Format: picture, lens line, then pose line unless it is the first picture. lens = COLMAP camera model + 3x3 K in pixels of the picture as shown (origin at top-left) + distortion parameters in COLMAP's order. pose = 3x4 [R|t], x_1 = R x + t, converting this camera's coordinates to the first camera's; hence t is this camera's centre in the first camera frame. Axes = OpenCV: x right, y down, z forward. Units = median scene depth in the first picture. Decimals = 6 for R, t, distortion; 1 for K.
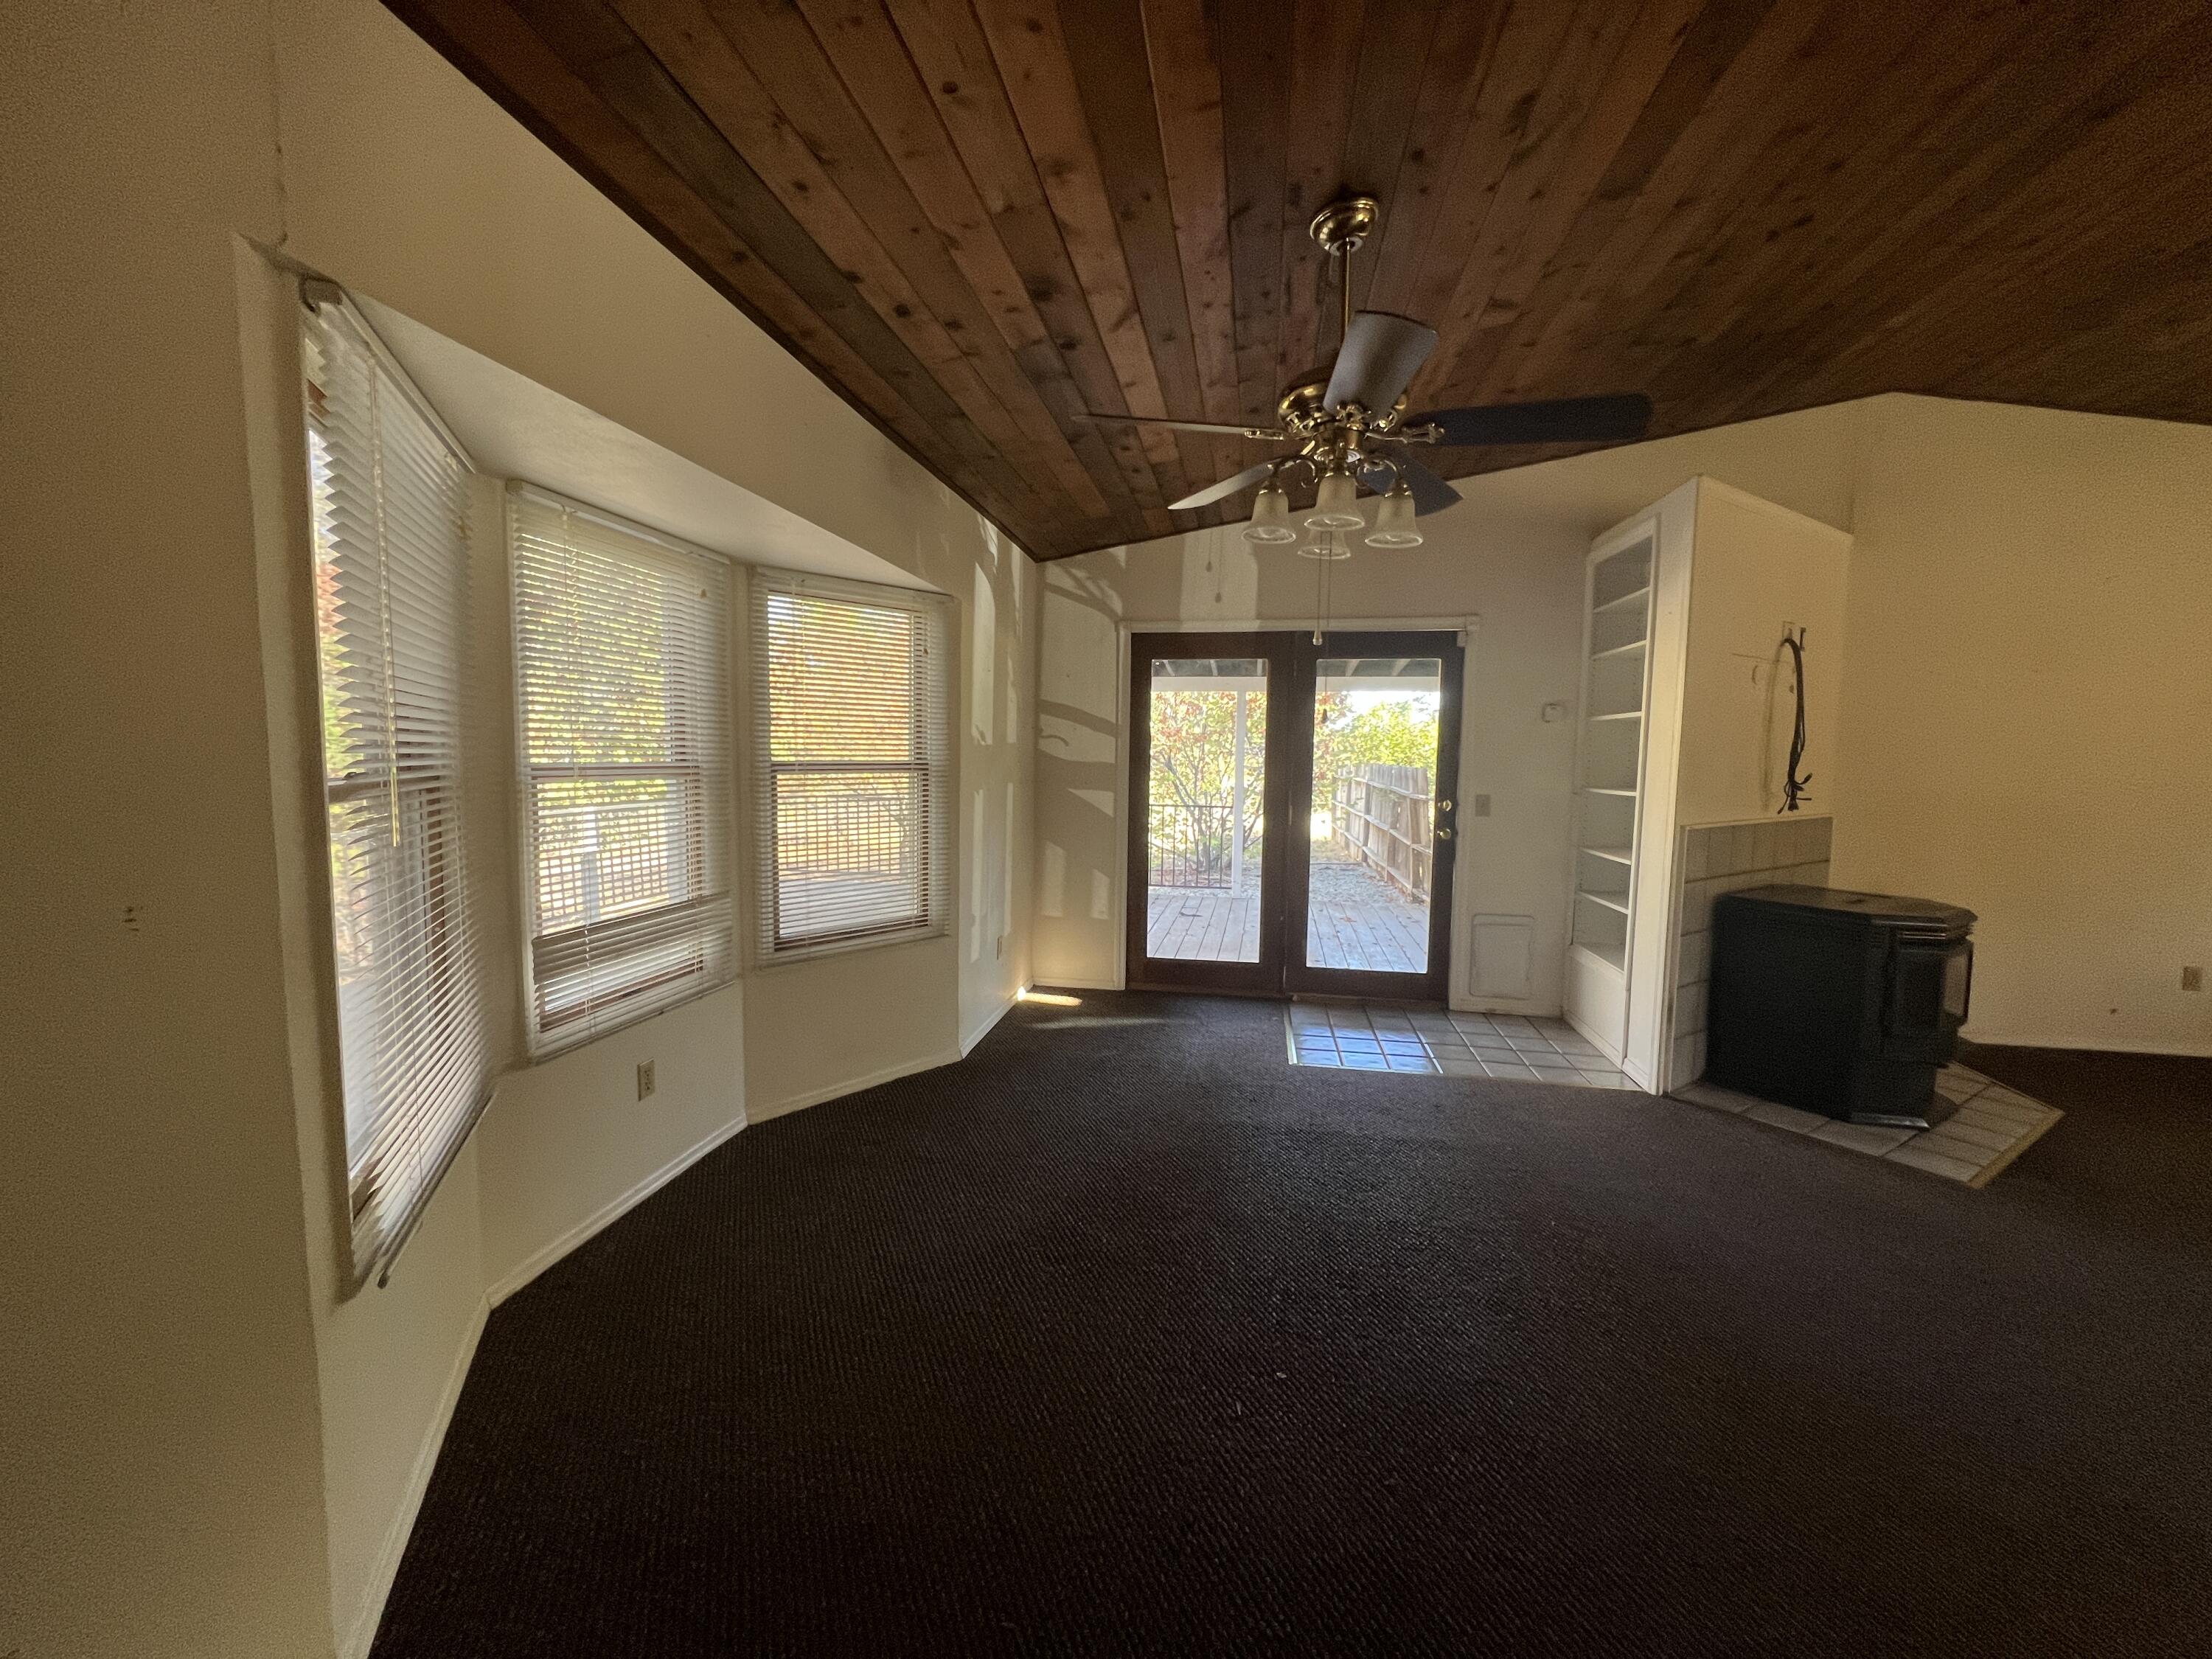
lens RADIAL K [[891.8, 0, 1104.2], [0, 891.8, 827.3], [0, 0, 1]] dist [0.002069, -0.000833]
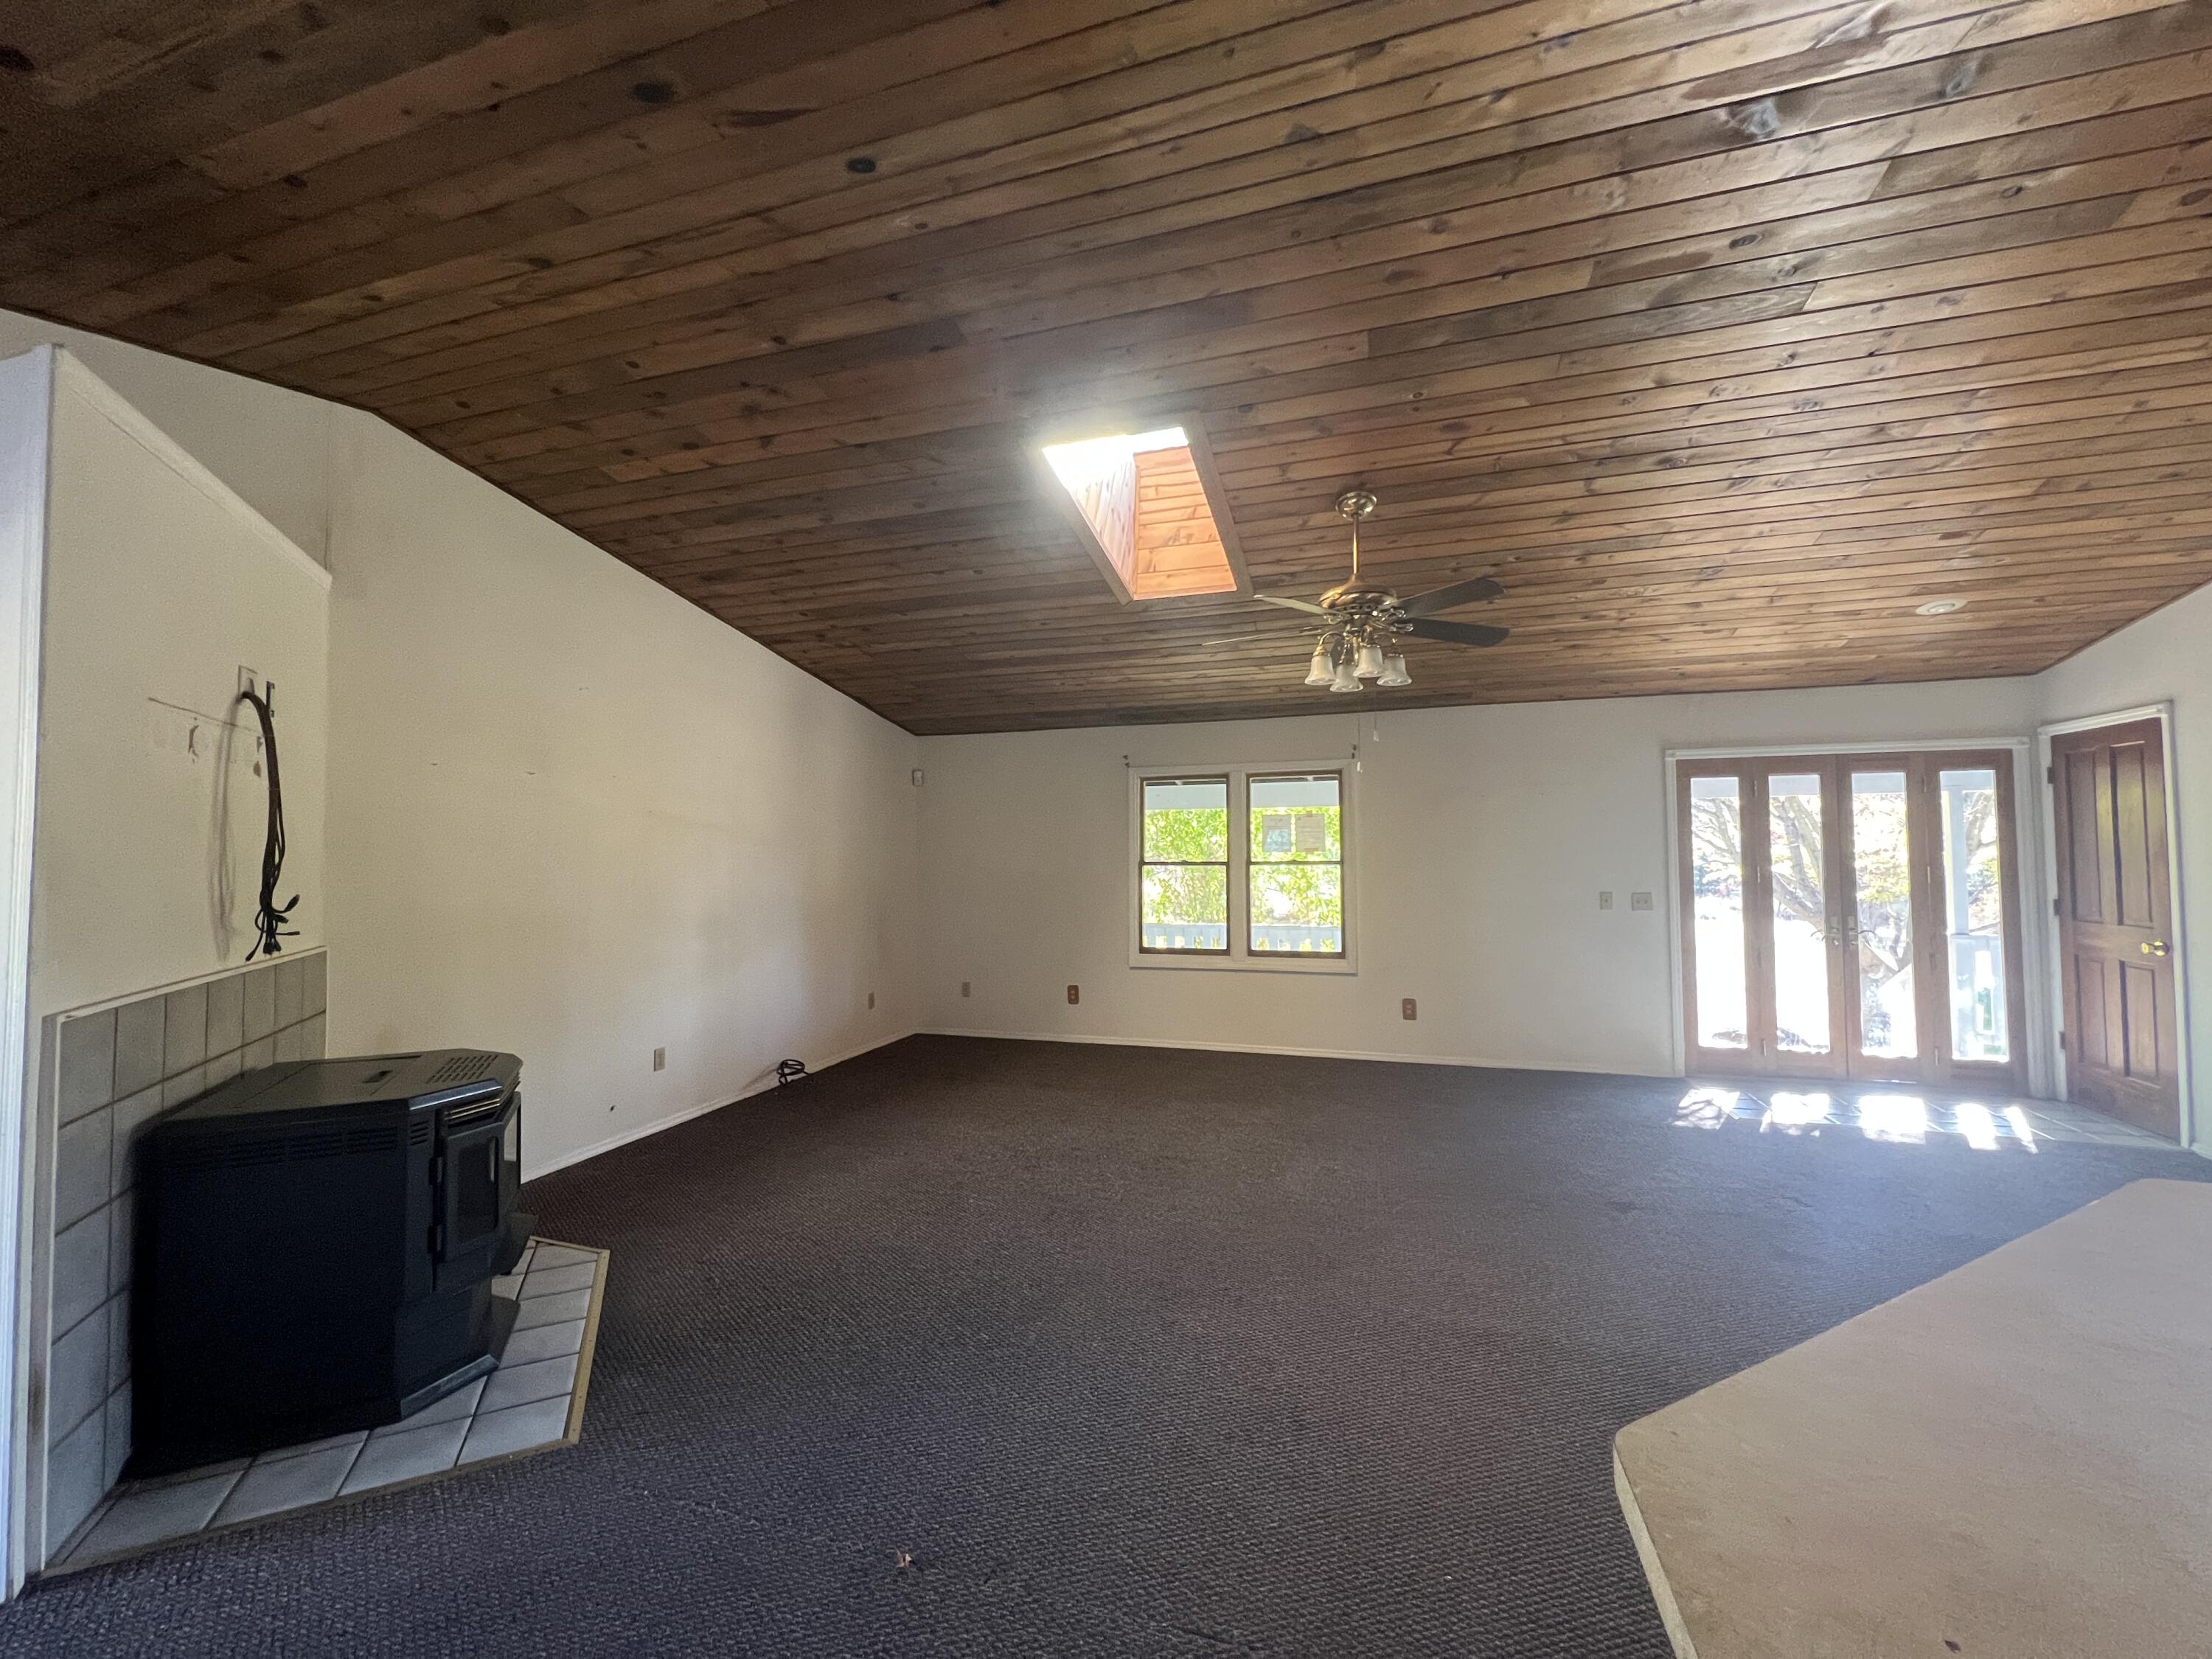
lens RADIAL K [[891.8, 0, 1097.5], [0, 891.8, 826.3], [0, 0, 1]] dist [0.002069, -0.000833]
pose [[0.143752, 0.021988, 0.989369, 0.217024], [0.091271, 0.995197, -0.035379, -0.034297], [-0.985396, 0.095386, 0.141055, 0.313941]]
